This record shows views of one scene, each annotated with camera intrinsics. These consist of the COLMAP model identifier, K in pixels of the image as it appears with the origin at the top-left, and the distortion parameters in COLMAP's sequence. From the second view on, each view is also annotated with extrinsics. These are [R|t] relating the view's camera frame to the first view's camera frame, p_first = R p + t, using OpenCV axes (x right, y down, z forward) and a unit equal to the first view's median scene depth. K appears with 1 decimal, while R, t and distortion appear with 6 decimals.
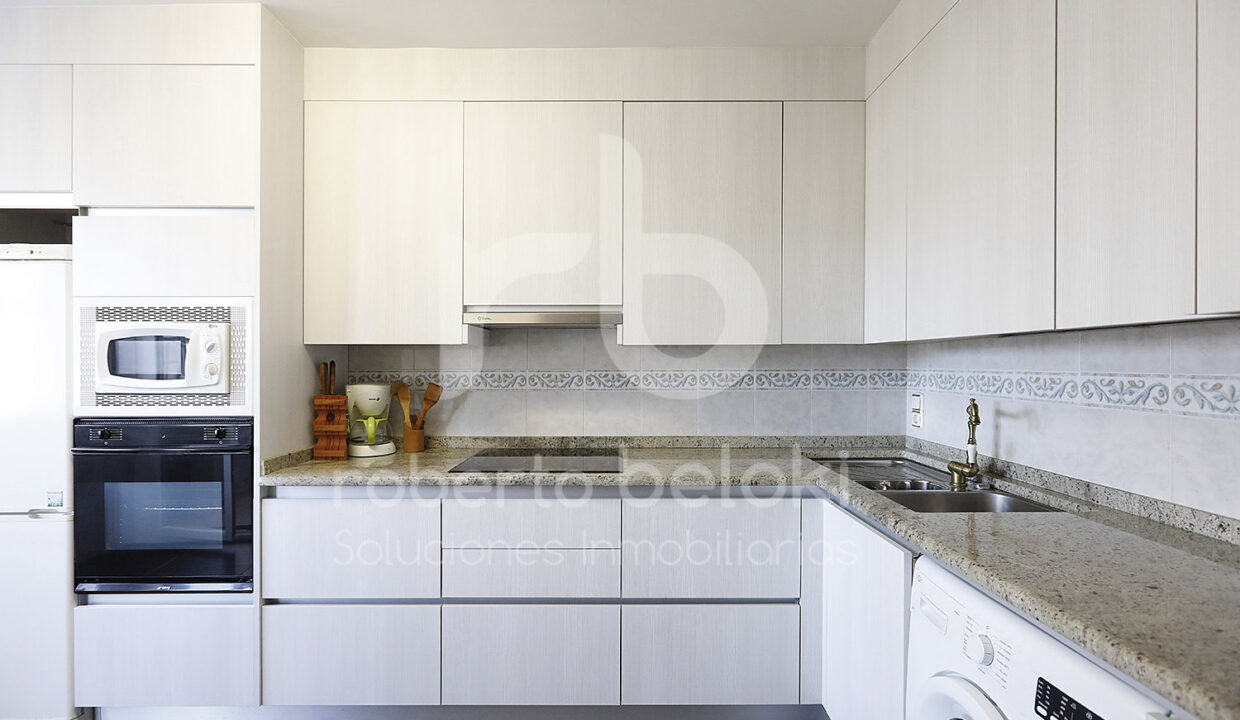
lens RADIAL K [[556.1, 0, 622.7], [0, 556.1, 367.0], [0, 0, 1]] dist [-0.003699, 0.002560]
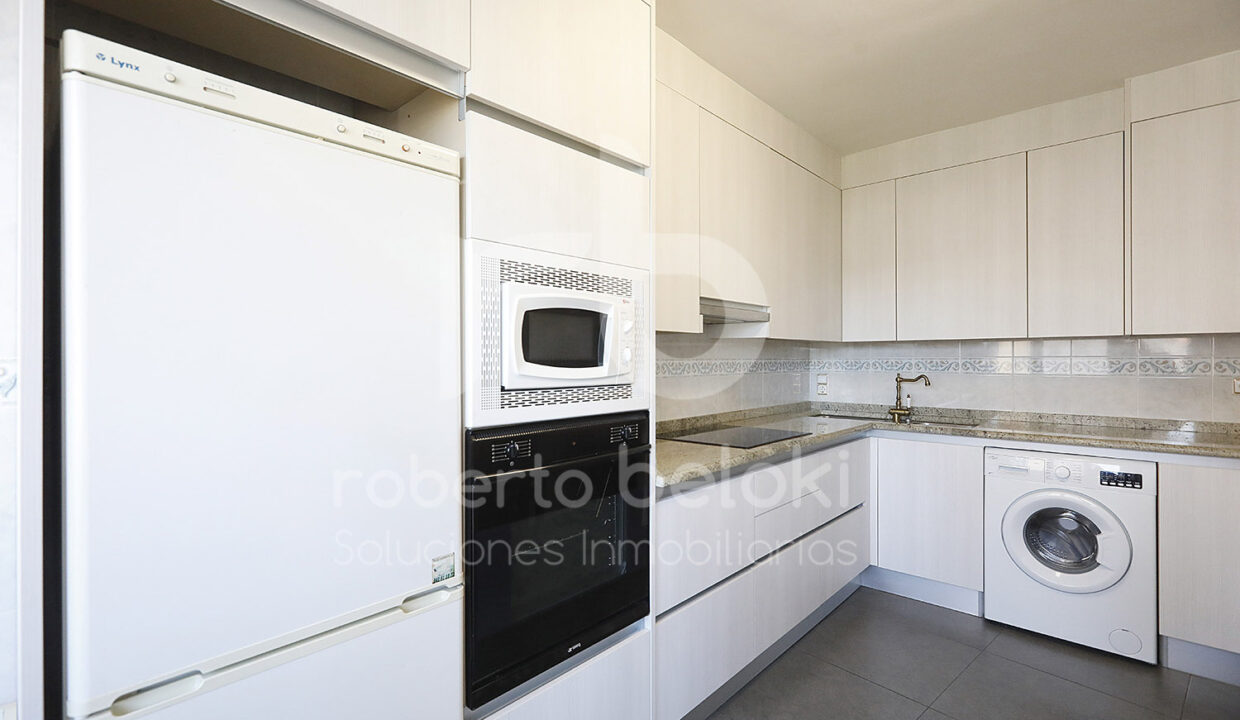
lens RADIAL K [[556.1, 0, 631.0], [0, 556.1, 353.2], [0, 0, 1]] dist [-0.003699, 0.002560]
pose [[0.668316, 0.008415, 0.743830, -1.331486], [0.006349, 0.999835, -0.017015, 0.016907], [-0.743850, 0.016094, 0.668152, 0.441343]]
